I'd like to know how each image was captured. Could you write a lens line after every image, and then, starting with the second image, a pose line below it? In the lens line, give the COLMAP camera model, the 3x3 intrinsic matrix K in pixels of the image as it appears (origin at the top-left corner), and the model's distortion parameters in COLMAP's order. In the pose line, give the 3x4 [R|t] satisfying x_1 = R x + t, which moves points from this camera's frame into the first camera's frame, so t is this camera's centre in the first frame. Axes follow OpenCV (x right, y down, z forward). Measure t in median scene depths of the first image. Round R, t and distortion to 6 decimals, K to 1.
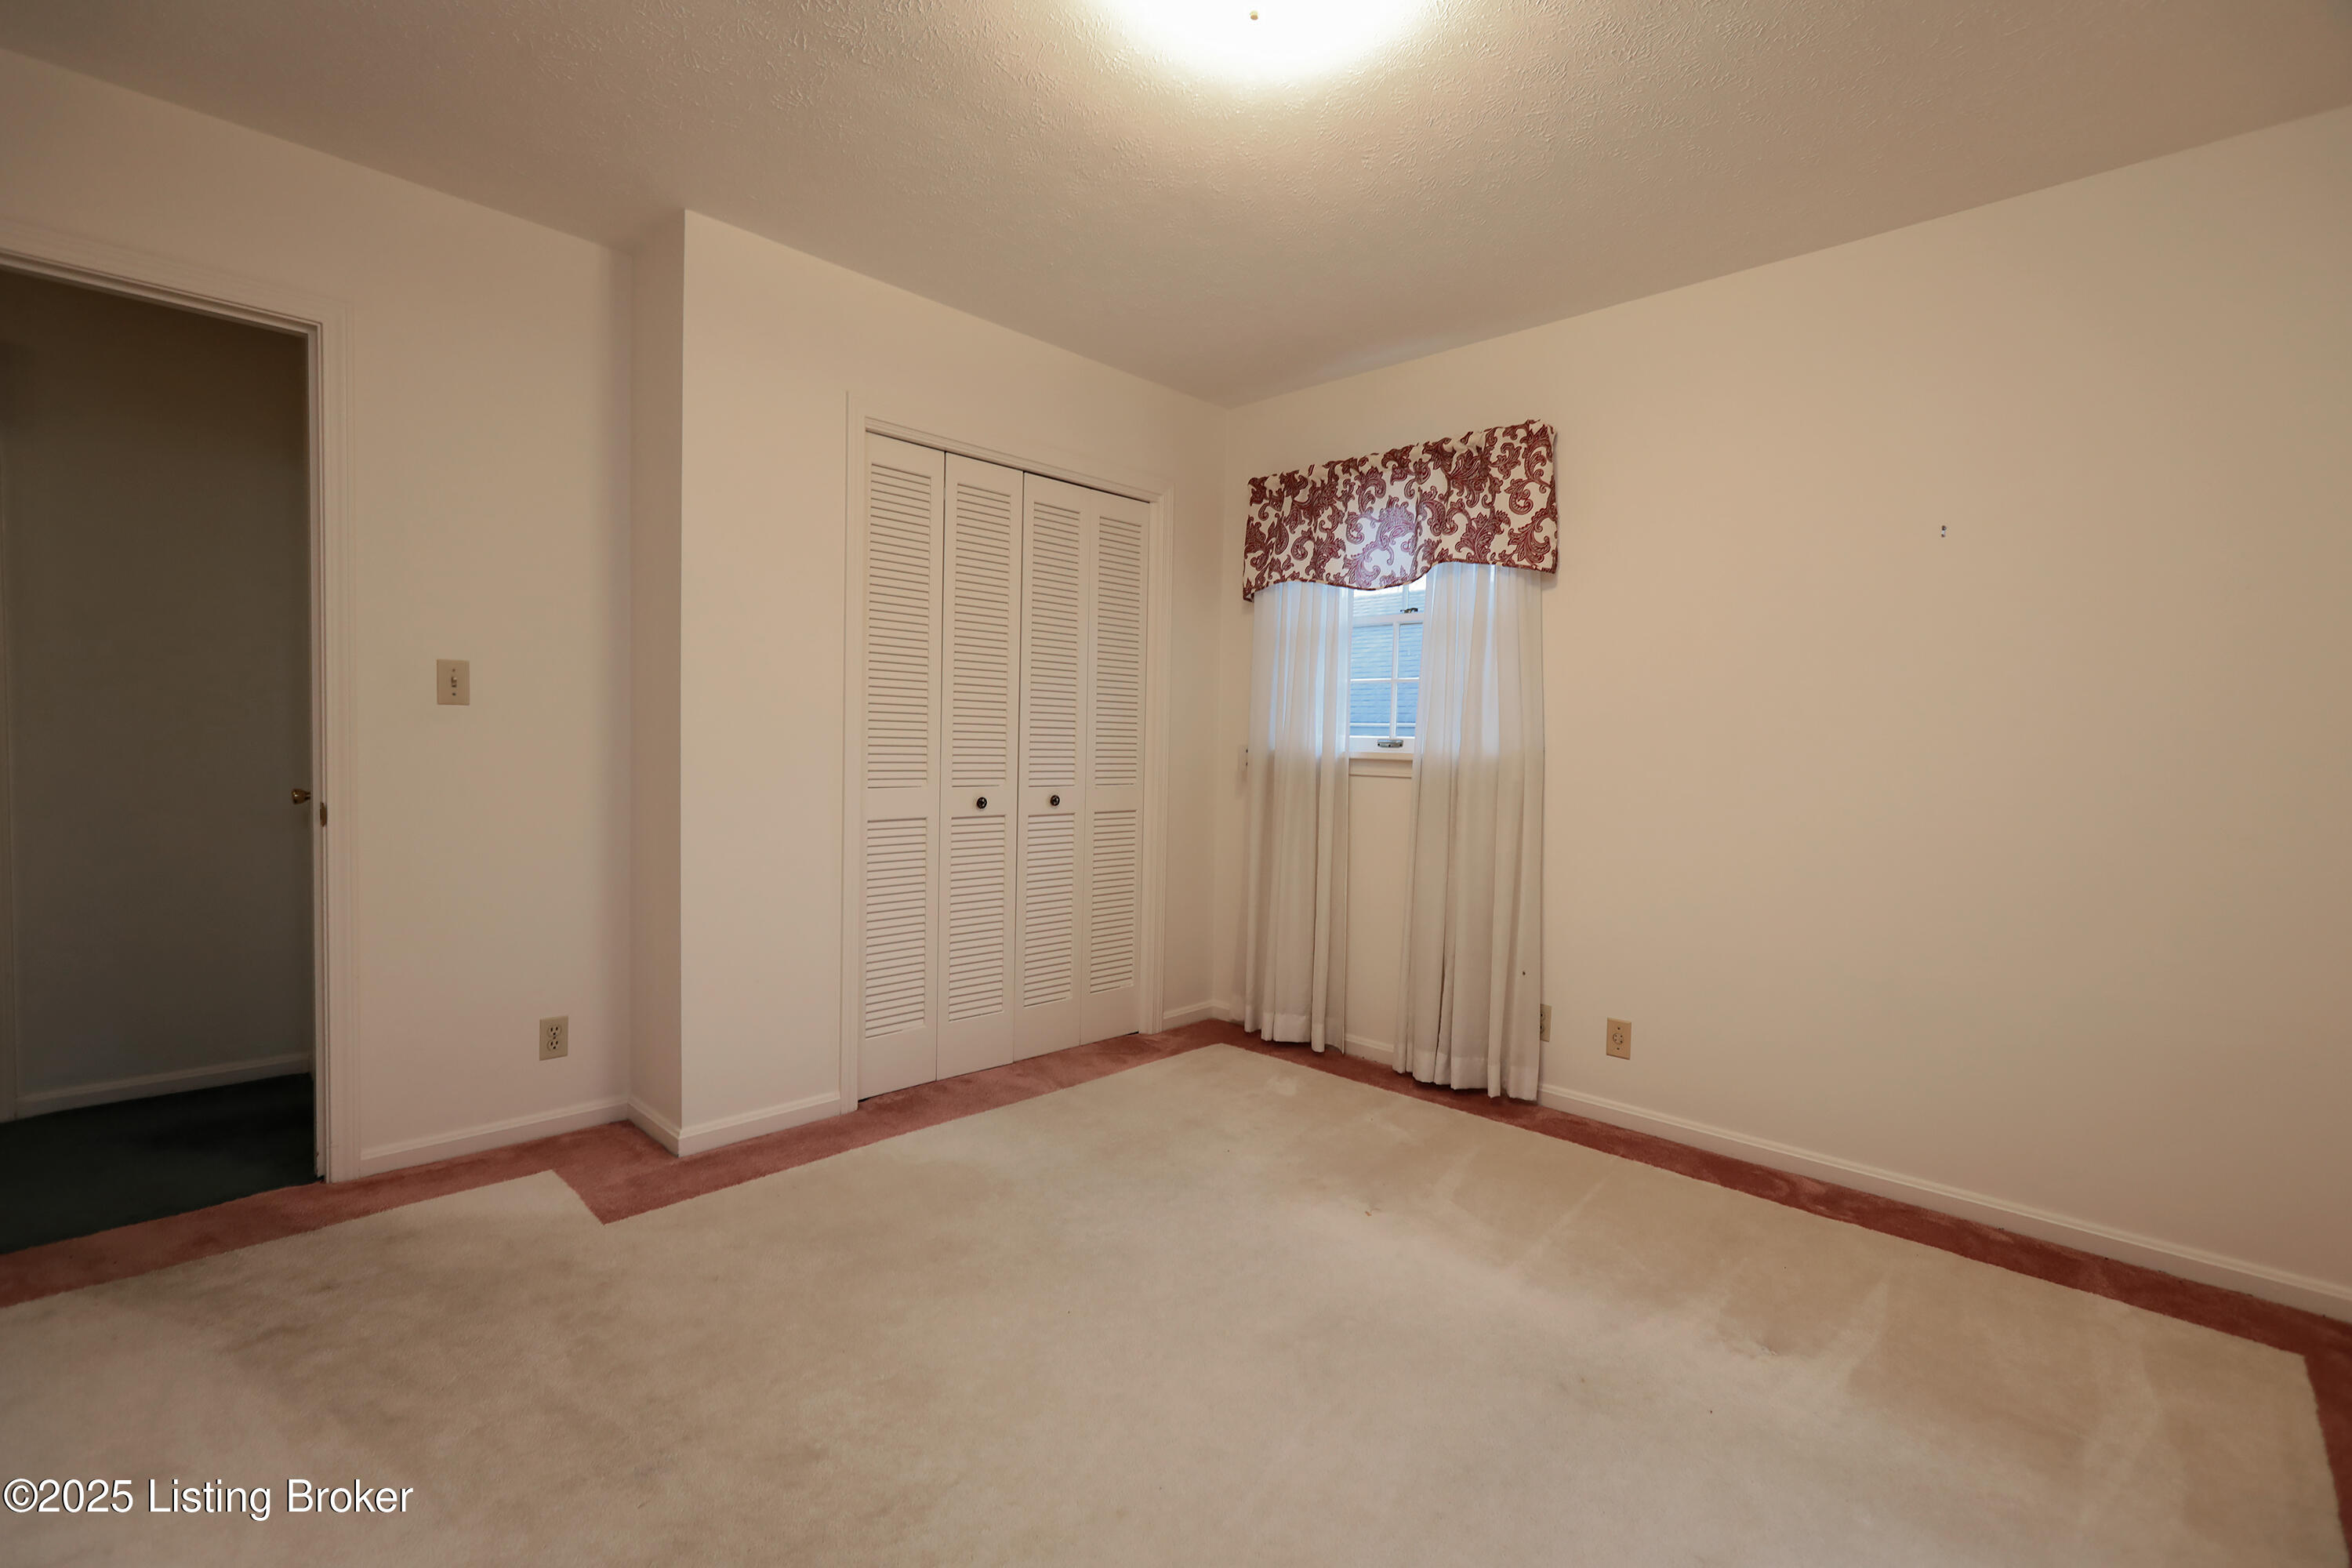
lens RADIAL K [[1047.6, 0, 1167.7], [0, 1047.6, 782.4], [0, 0, 1]] dist [-0.002922, 0.000754]
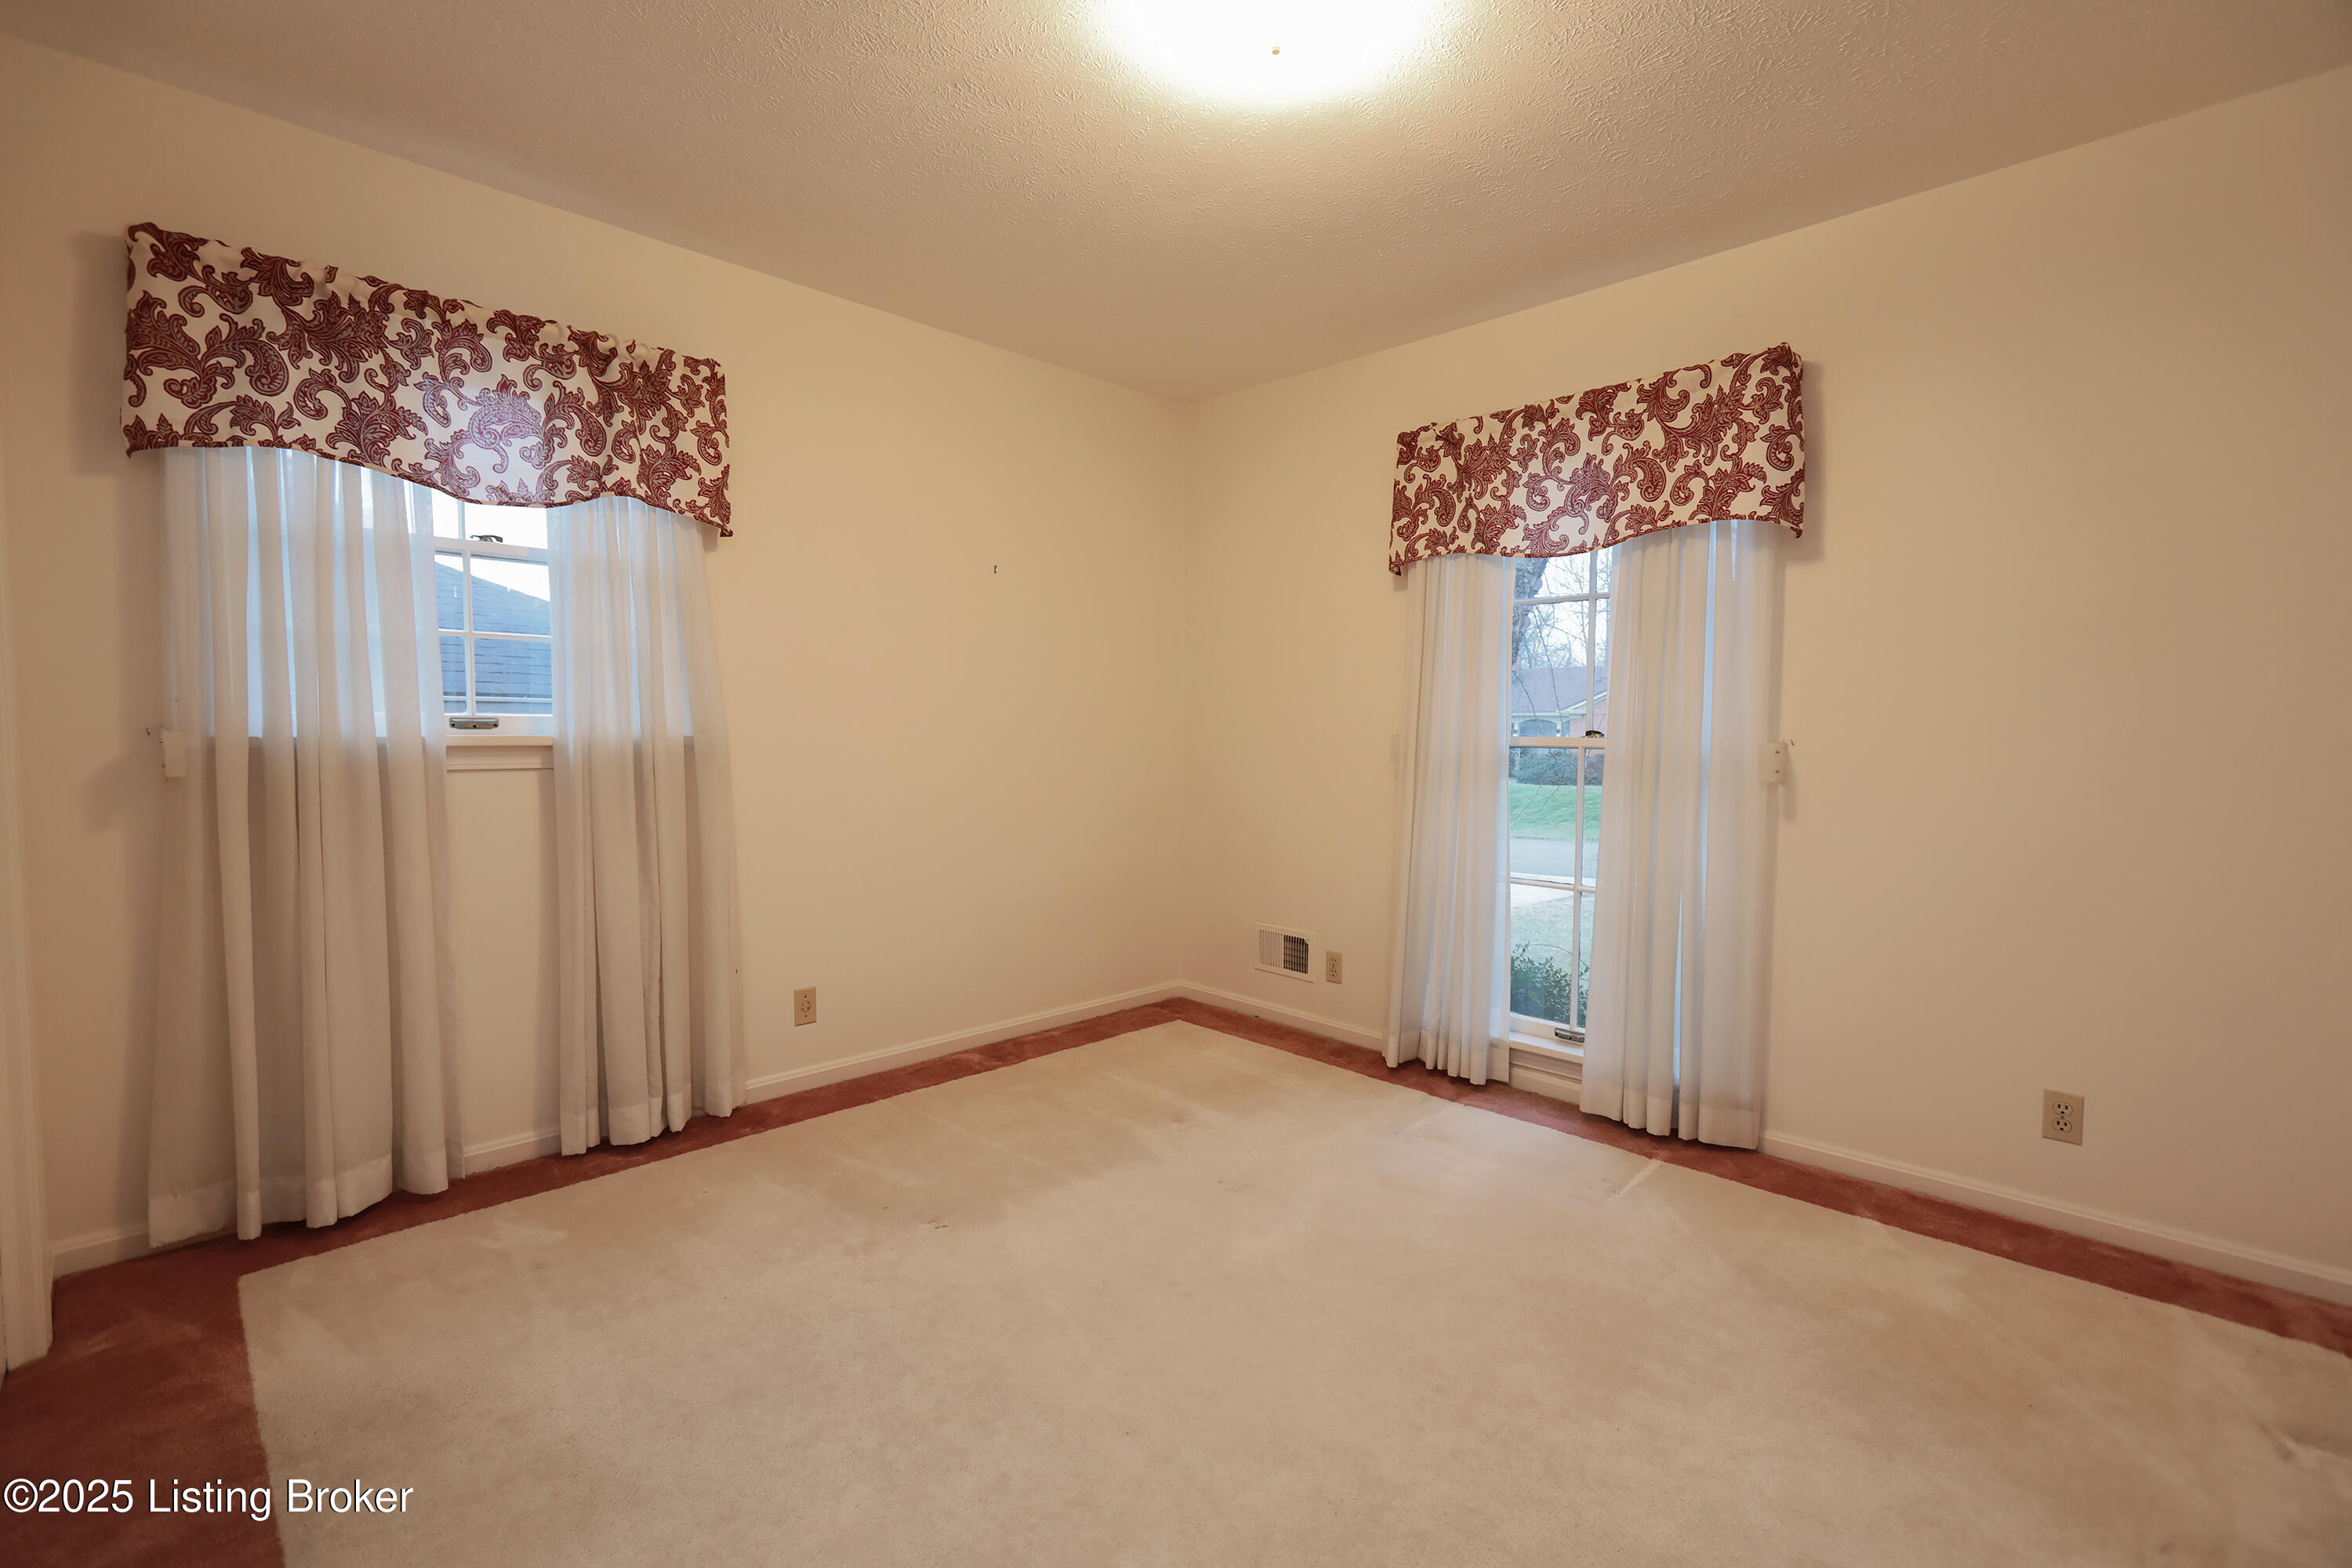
lens RADIAL K [[1047.6, 0, 1167.7], [0, 1047.6, 782.4], [0, 0, 1]] dist [-0.002922, 0.000754]
pose [[0.013384, -0.072843, 0.997254, -0.511405], [0.036434, 0.996716, 0.072315, -0.032776], [-0.999246, 0.035366, 0.015994, 0.547406]]
